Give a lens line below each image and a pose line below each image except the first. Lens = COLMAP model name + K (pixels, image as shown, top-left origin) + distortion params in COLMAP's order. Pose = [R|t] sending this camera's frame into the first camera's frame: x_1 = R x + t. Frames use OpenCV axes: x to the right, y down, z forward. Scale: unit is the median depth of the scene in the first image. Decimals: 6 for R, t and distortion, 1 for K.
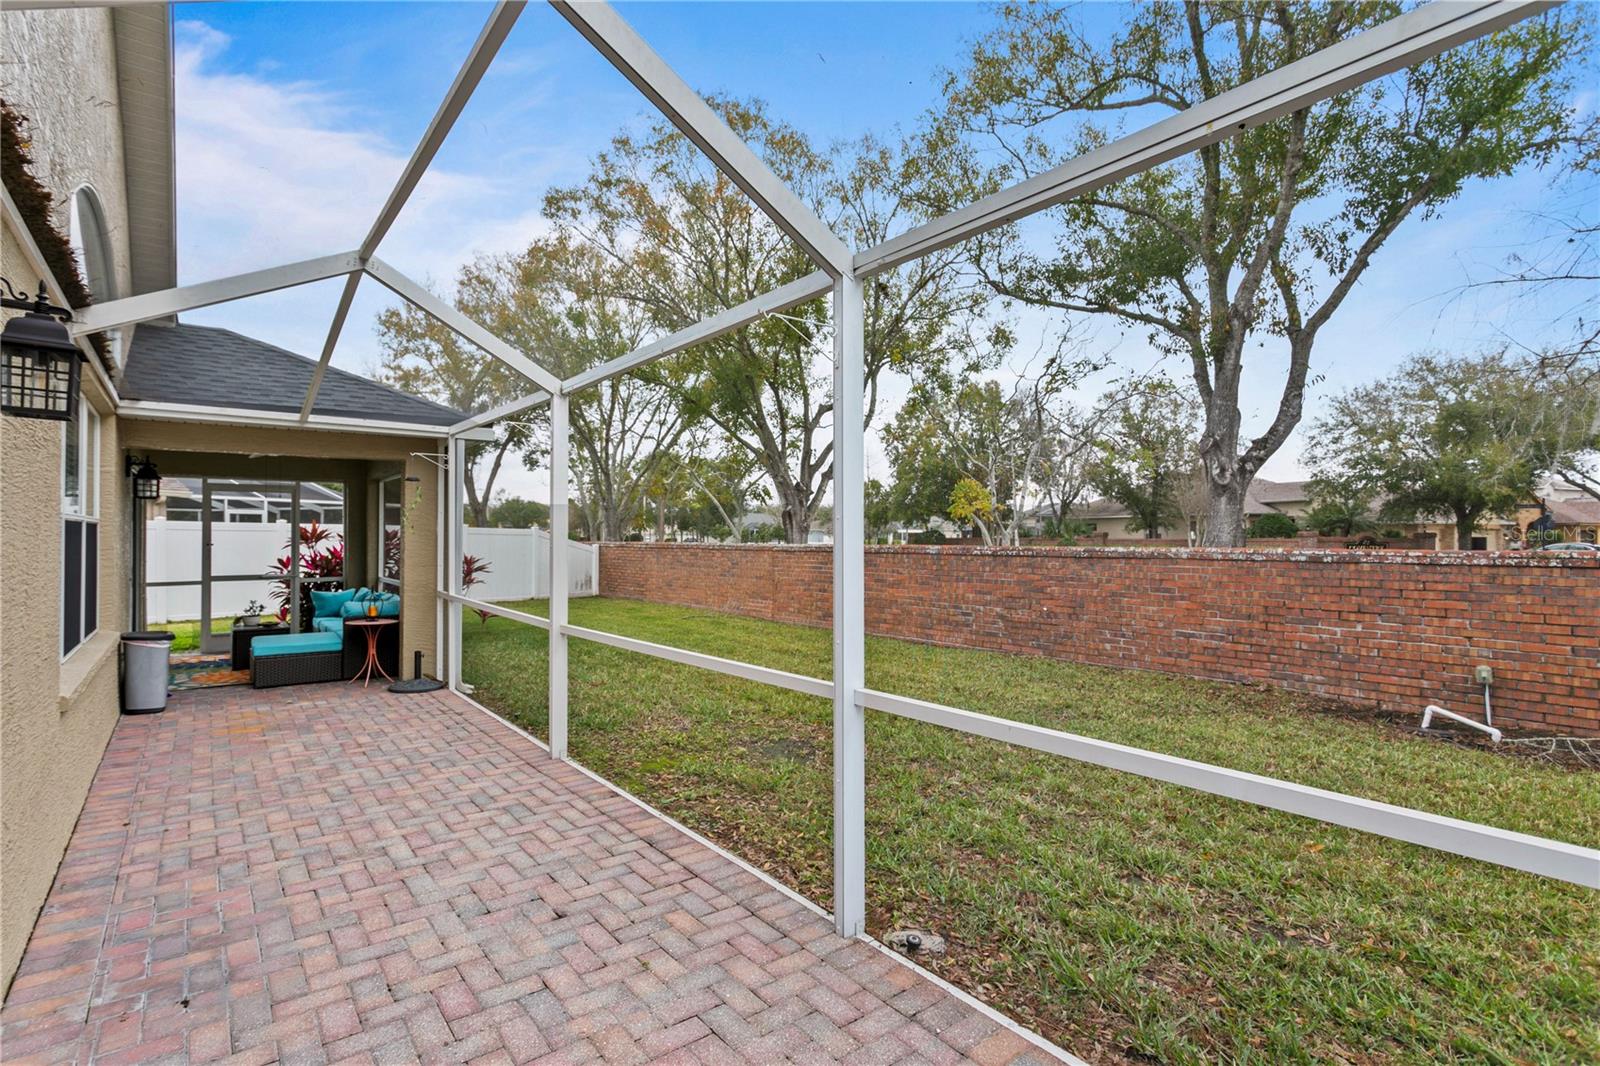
lens RADIAL K [[764.6, 0, 798.0], [0, 764.6, 537.2], [0, 0, 1]] dist [0.000535, 0.003587]
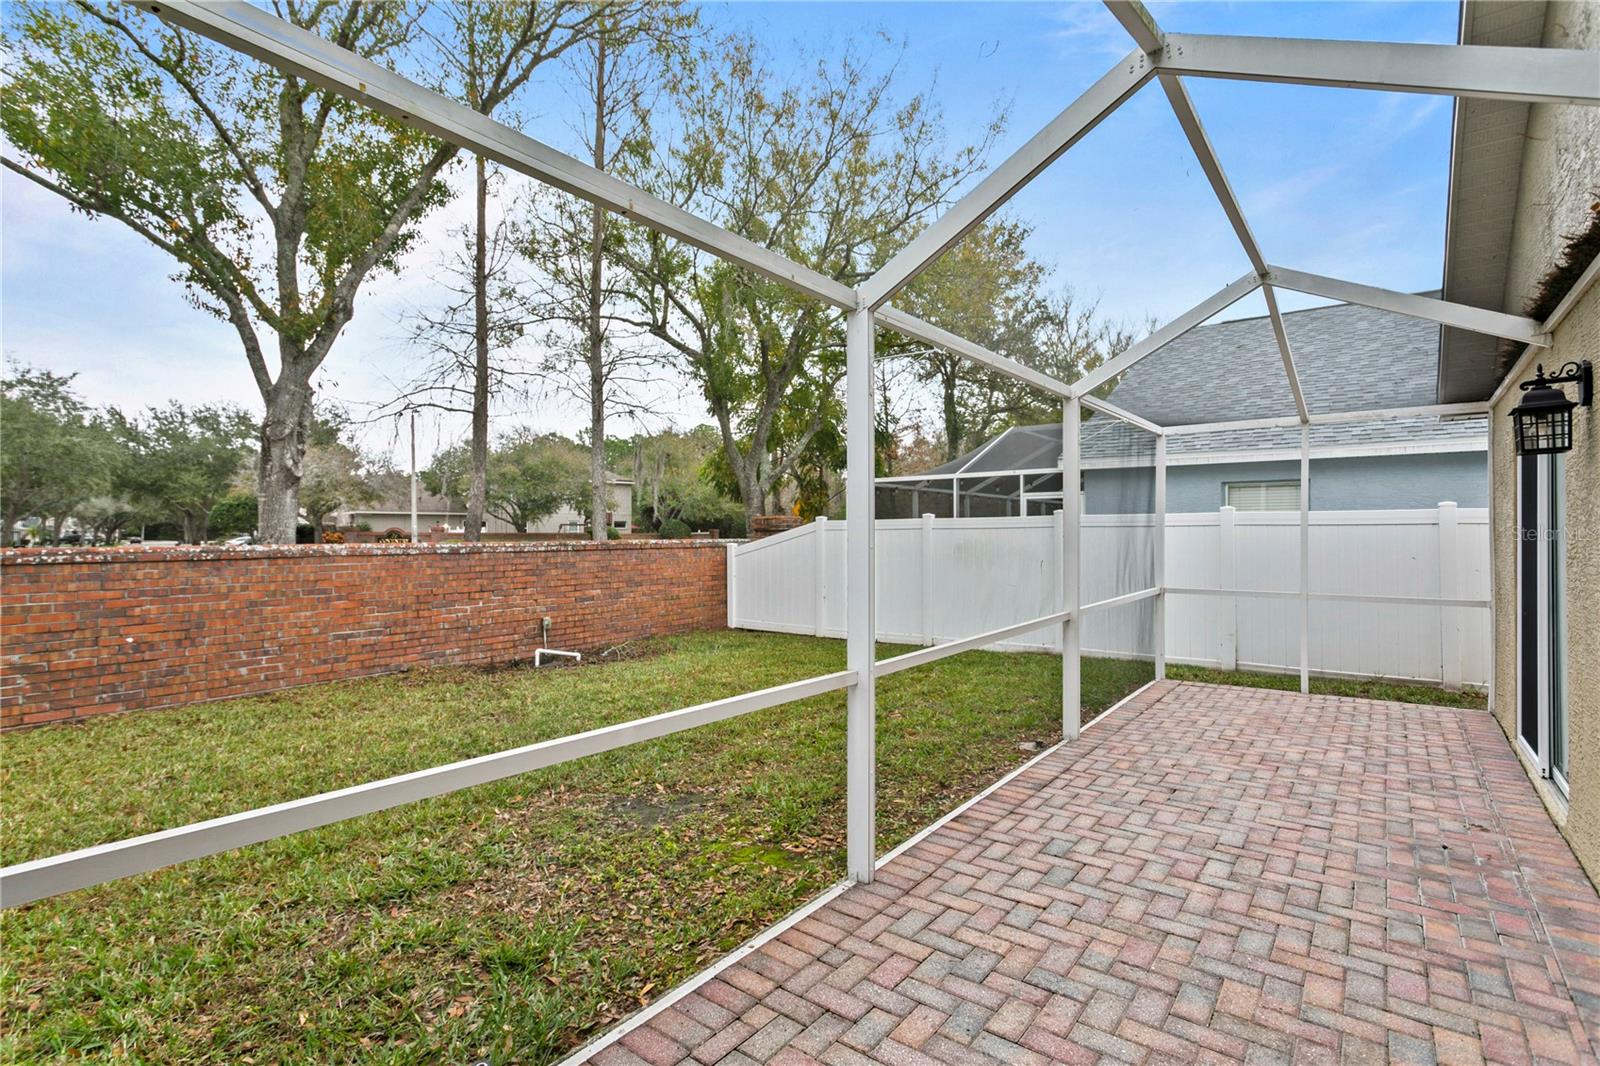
lens RADIAL K [[764.6, 0, 763.2], [0, 764.6, 528.3], [0, 0, 1]] dist [0.000535, 0.003587]
pose [[-0.217808, 0.005472, 0.975976, -0.669927], [0.001638, 0.999985, -0.005241, 0.000184], [-0.975990, 0.000457, -0.217814, 0.890009]]
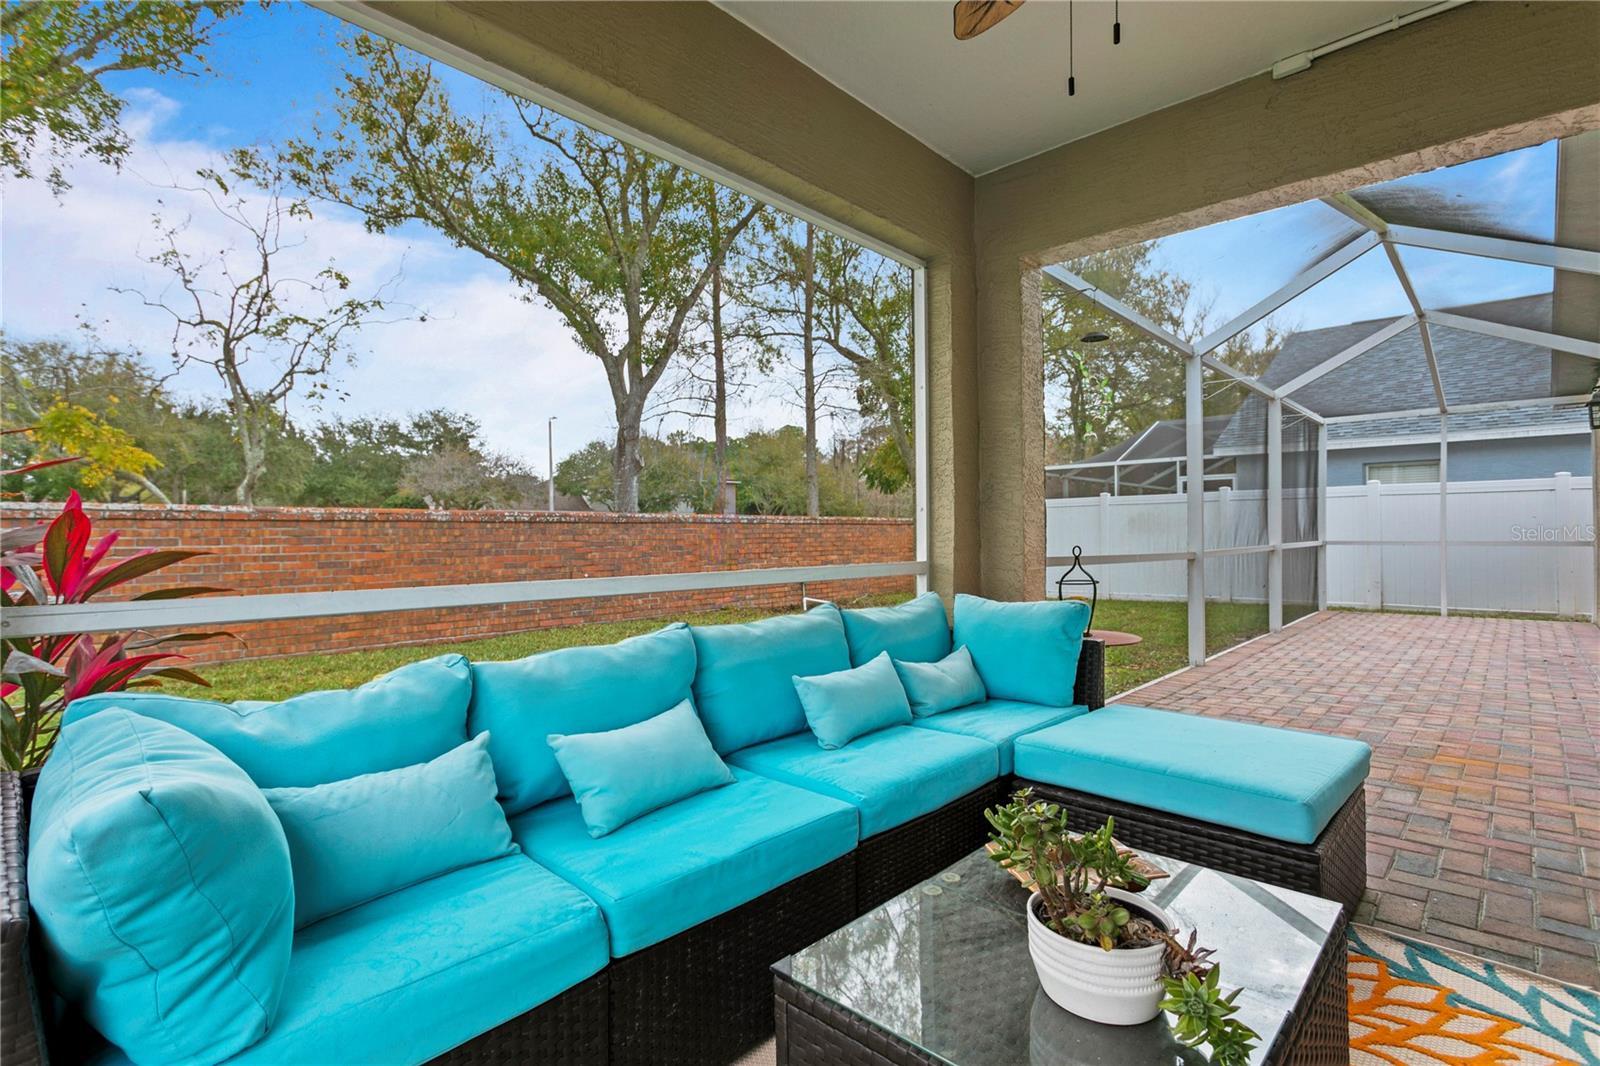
lens RADIAL K [[764.6, 0, 767.4], [0, 764.6, 532.2], [0, 0, 1]] dist [0.000535, 0.003587]
pose [[-0.129032, 0.002650, 0.991637, -1.017210], [0.006568, 0.999977, -0.001817, 0.060726], [-0.991619, 0.006279, -0.129046, 1.318645]]
